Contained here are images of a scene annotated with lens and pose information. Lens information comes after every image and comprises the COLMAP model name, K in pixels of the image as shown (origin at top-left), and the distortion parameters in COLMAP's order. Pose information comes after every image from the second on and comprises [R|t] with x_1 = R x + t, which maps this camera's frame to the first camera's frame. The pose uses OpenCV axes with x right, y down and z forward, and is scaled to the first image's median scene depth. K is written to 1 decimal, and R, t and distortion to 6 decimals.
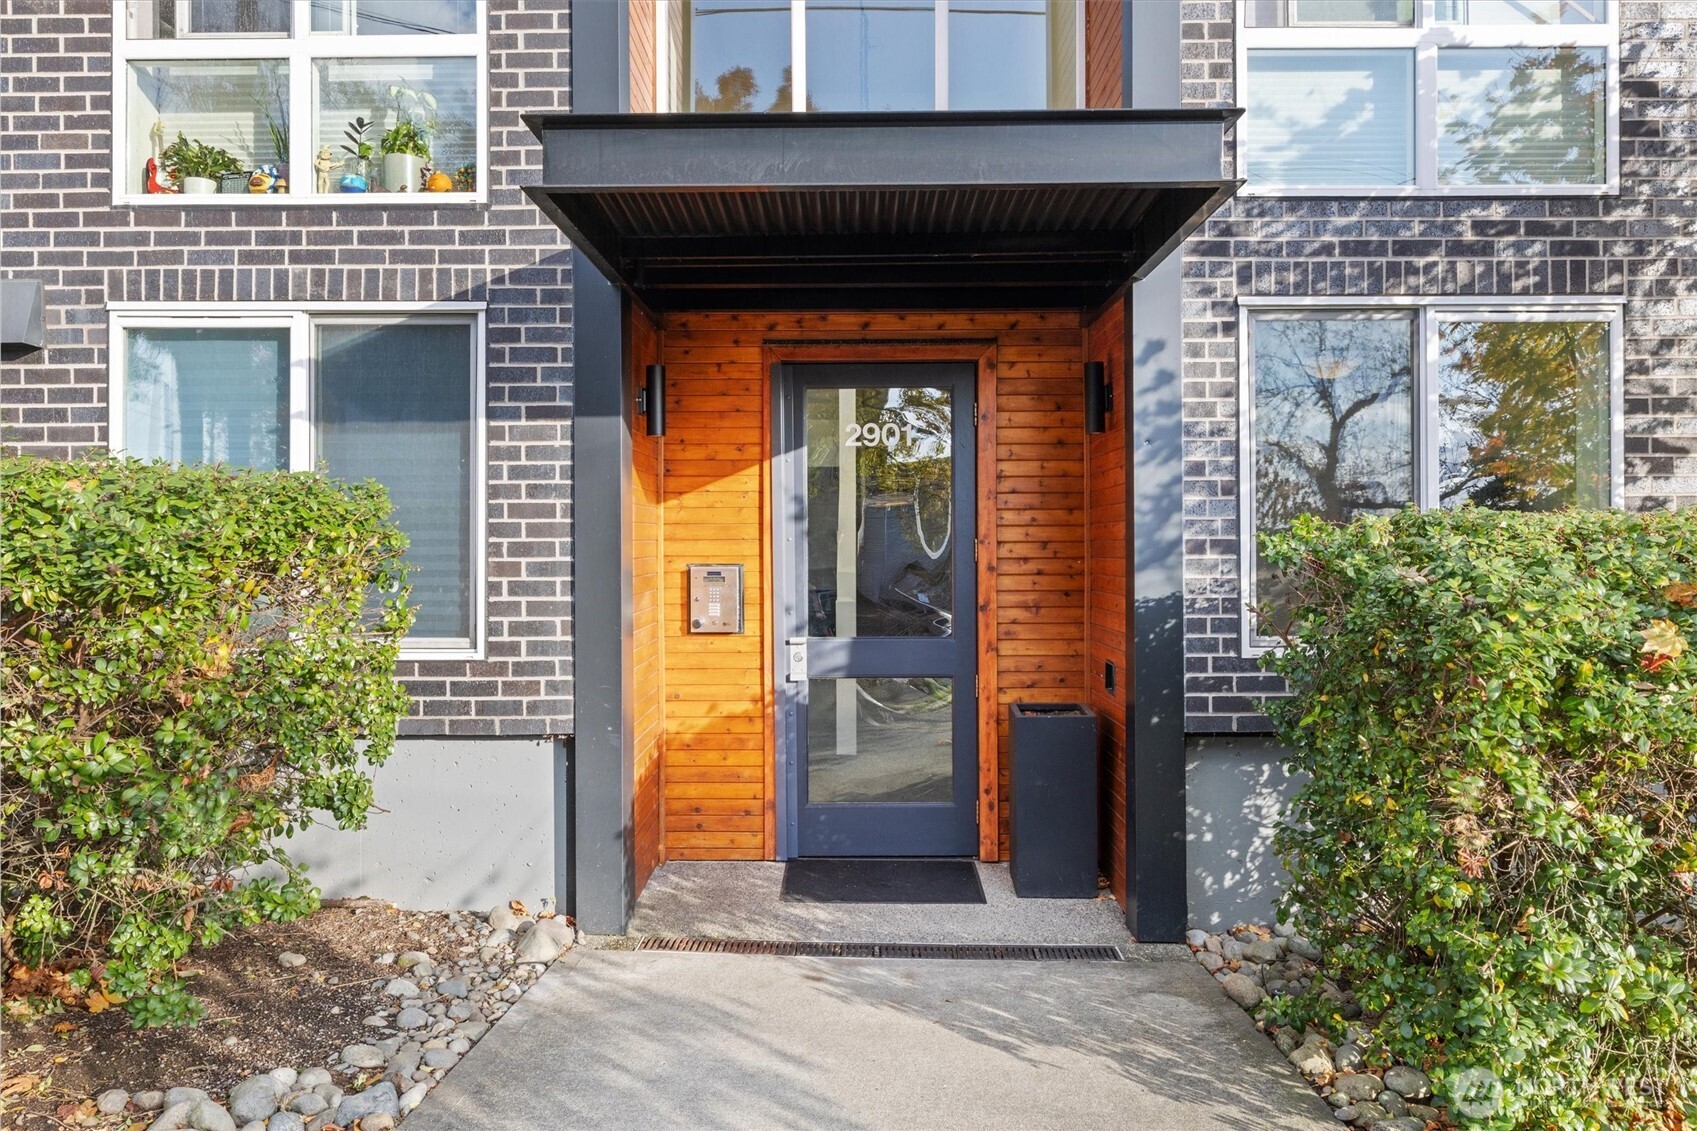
lens RADIAL K [[1176.5, 0, 848.5], [0, 1176.5, 565.5], [0, 0, 1]] dist [0.008883, -0.012363]
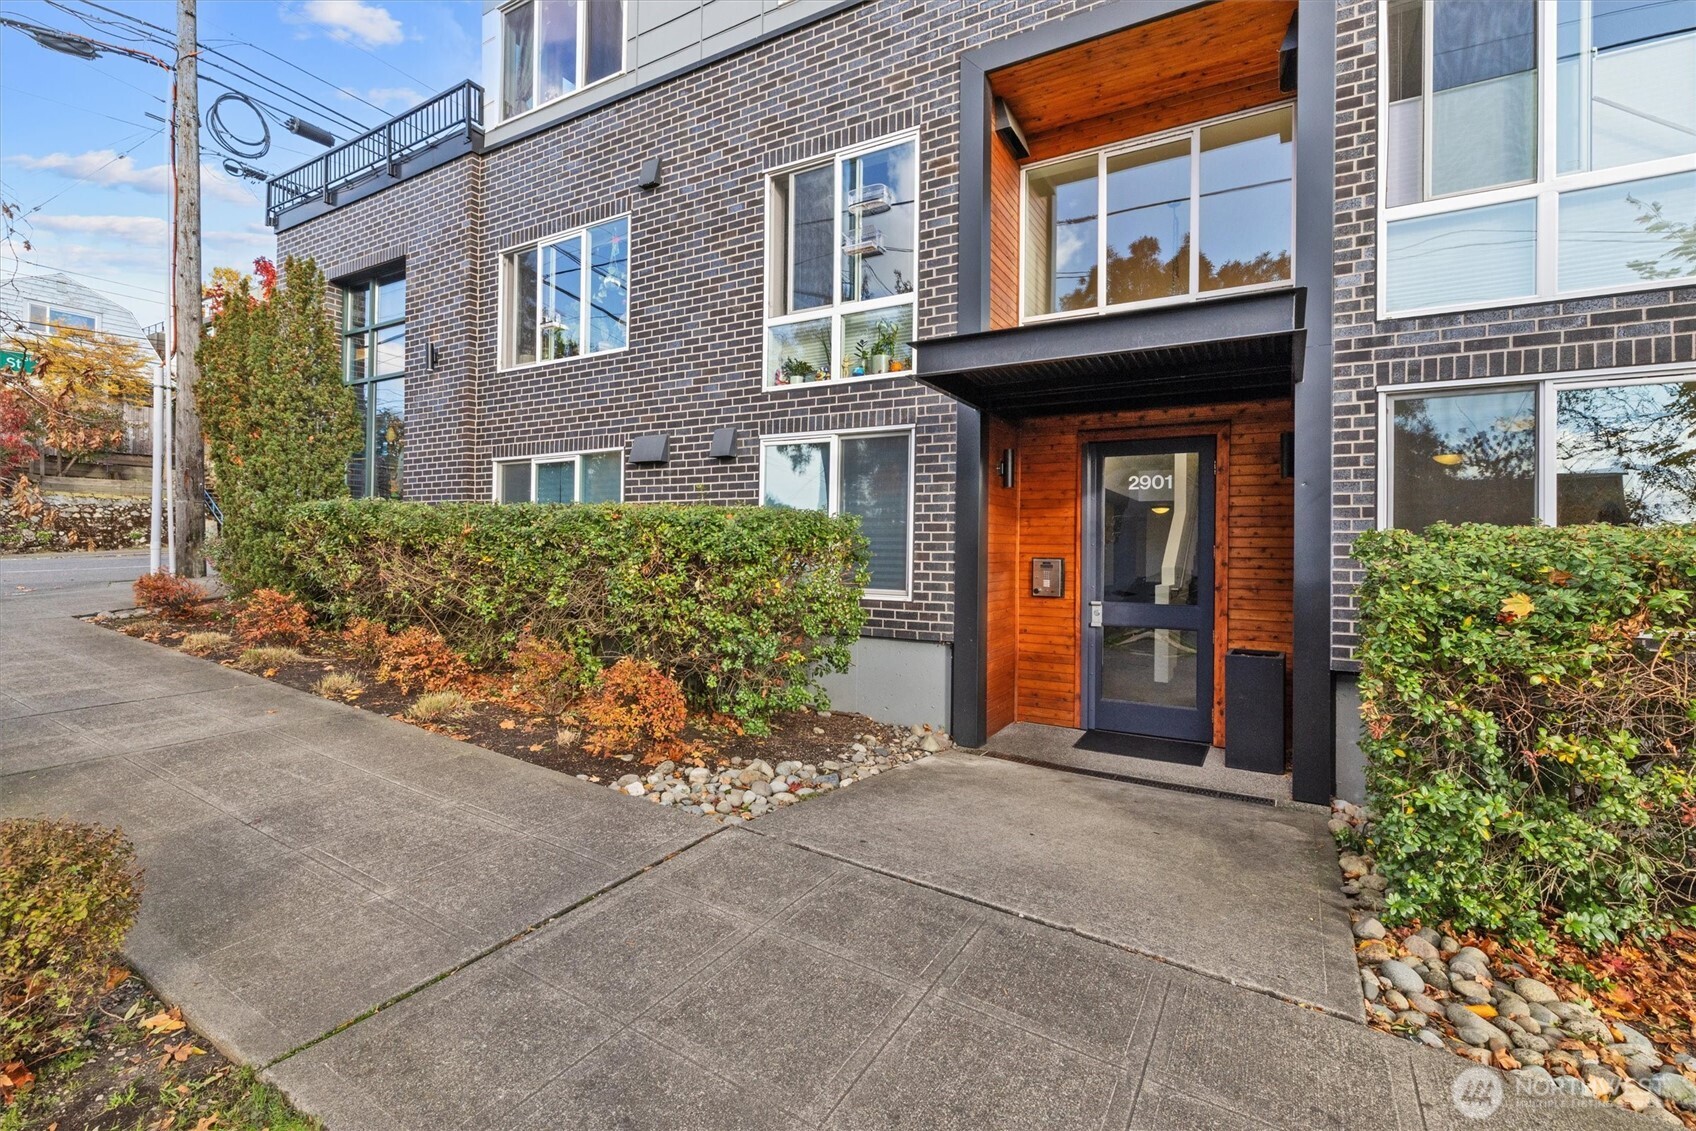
lens RADIAL K [[734.2, 0, 848.0], [0, 734.2, 565.5], [0, 0, 1]] dist [0.000640, 0.001732]
pose [[0.883575, 0.023532, -0.467699, 0.183449], [-0.022712, 0.999715, 0.007391, 0.011953], [0.467739, 0.004092, 0.883857, -0.163510]]
